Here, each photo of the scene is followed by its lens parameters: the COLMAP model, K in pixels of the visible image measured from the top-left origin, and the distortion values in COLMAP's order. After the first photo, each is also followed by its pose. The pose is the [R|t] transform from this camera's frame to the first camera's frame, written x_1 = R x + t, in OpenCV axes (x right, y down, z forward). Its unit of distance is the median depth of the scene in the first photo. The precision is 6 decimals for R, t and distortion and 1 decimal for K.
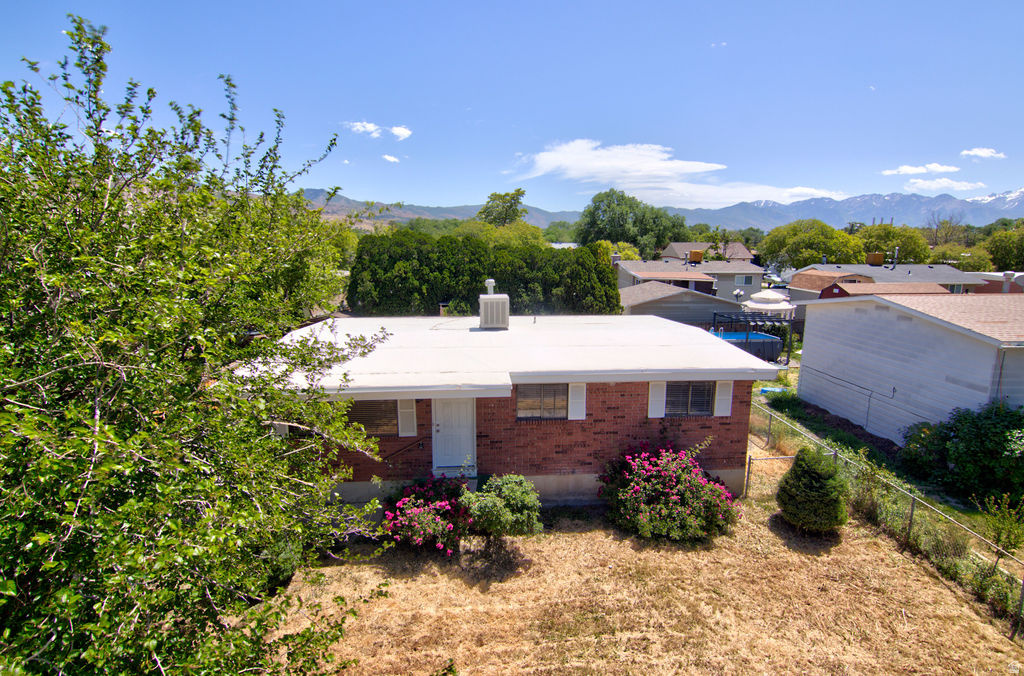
lens RADIAL K [[515.8, 0, 512.0], [0, 515.8, 338.0], [0, 0, 1]] dist [-0.000234, -0.001008]
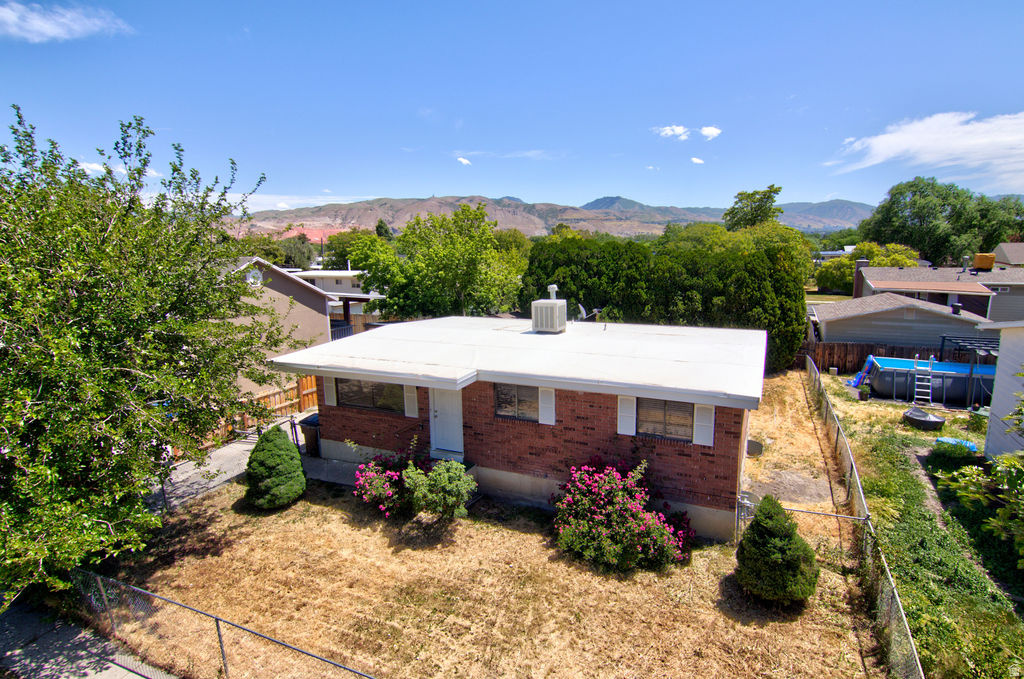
lens RADIAL K [[529.0, 0, 531.5], [0, 529.0, 343.1], [0, 0, 1]] dist [-0.000567, -0.000961]
pose [[0.877115, 0.070775, -0.475037, 0.456940], [-0.073094, 0.997232, 0.013615, -0.009212], [0.474686, 0.022780, 0.879861, 0.056762]]
